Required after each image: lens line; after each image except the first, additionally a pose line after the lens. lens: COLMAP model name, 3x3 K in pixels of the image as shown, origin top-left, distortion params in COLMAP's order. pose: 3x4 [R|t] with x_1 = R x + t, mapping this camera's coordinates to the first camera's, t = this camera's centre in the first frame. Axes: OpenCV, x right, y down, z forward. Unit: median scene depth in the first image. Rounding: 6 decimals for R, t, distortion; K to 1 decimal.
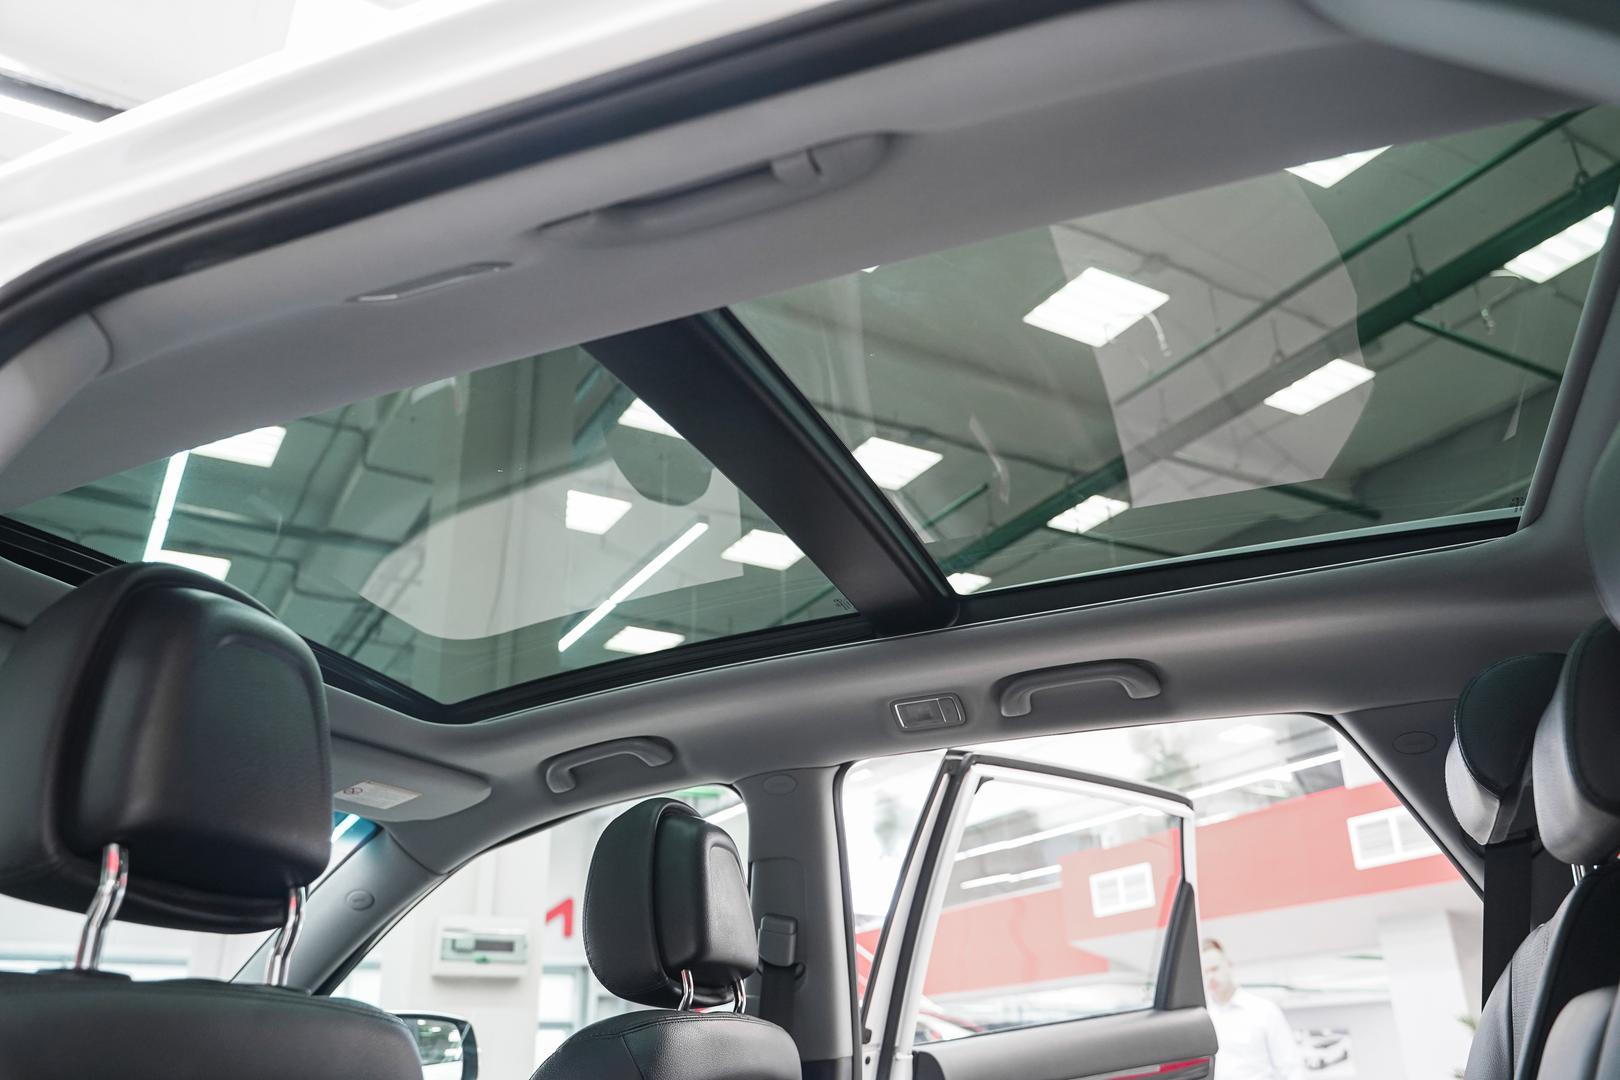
lens RADIAL K [[1278.1, 0, 802.7], [0, 1278.1, 536.6], [0, 0, 1]] dist [-0.010836, -0.000797]
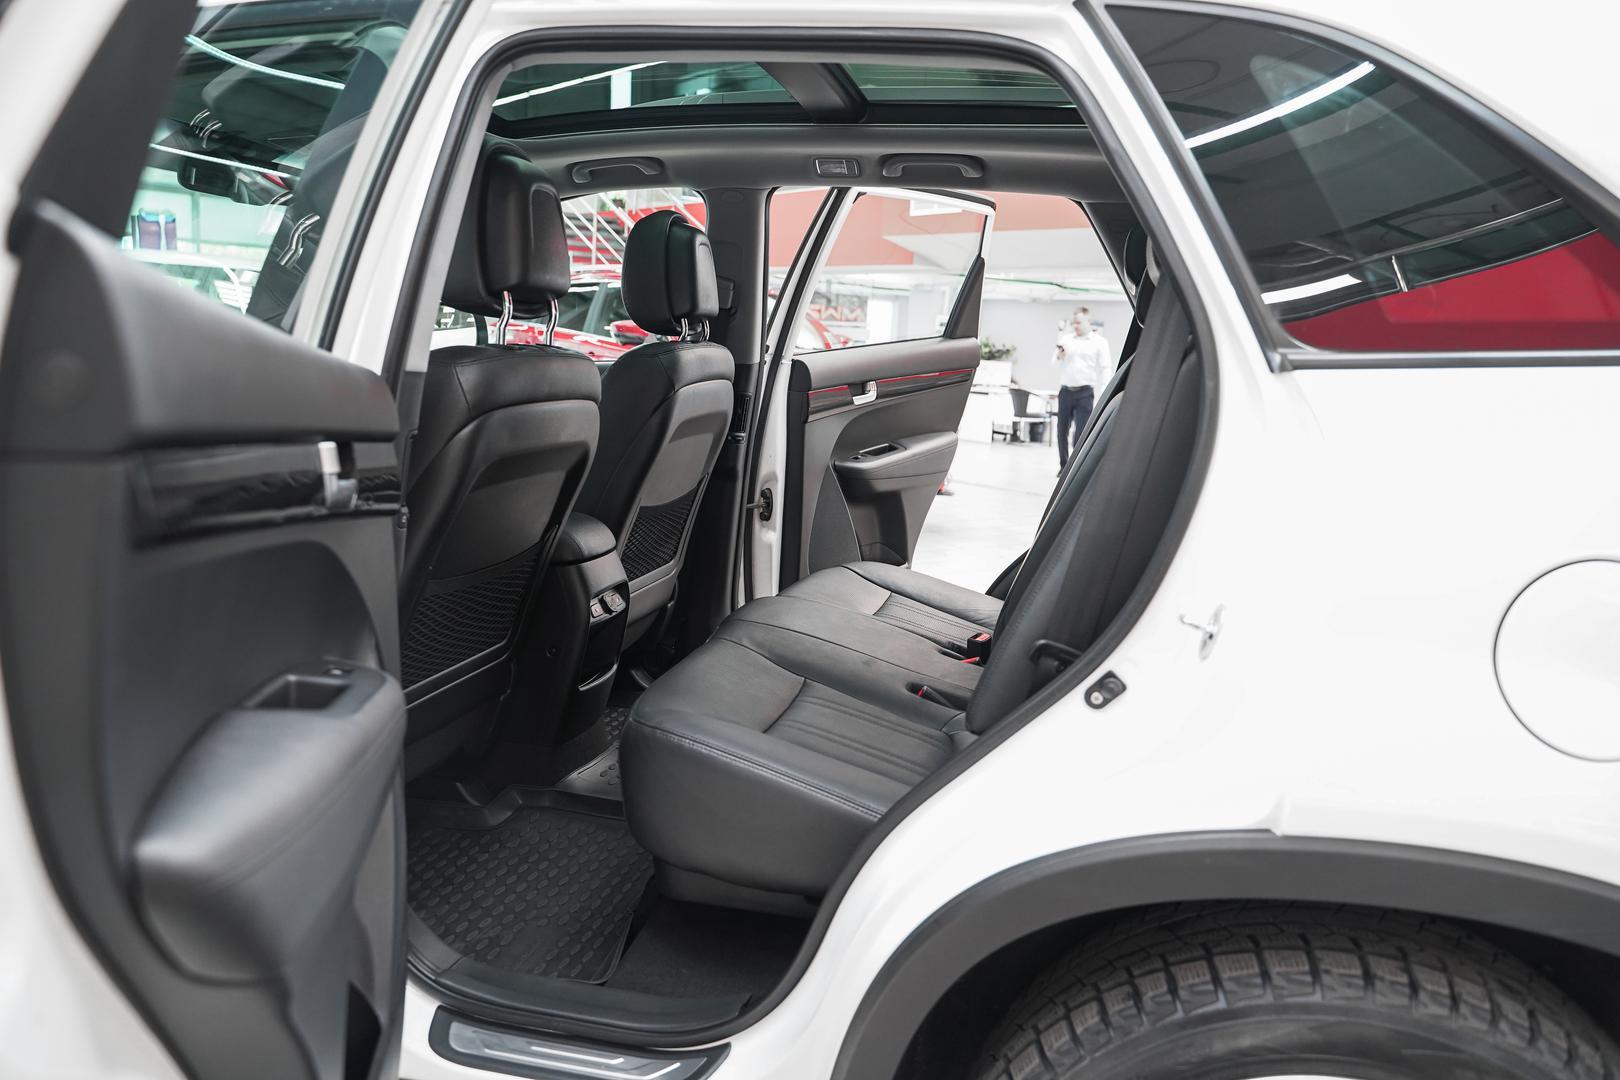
lens RADIAL K [[1278.1, 0, 802.7], [0, 1278.1, 536.6], [0, 0, 1]] dist [-0.010836, -0.000797]
pose [[0.986272, 0.053173, 0.156334, -0.152444], [-0.128911, 0.839591, 0.527701, -0.282164], [-0.103197, -0.540610, 0.834920, -0.507040]]
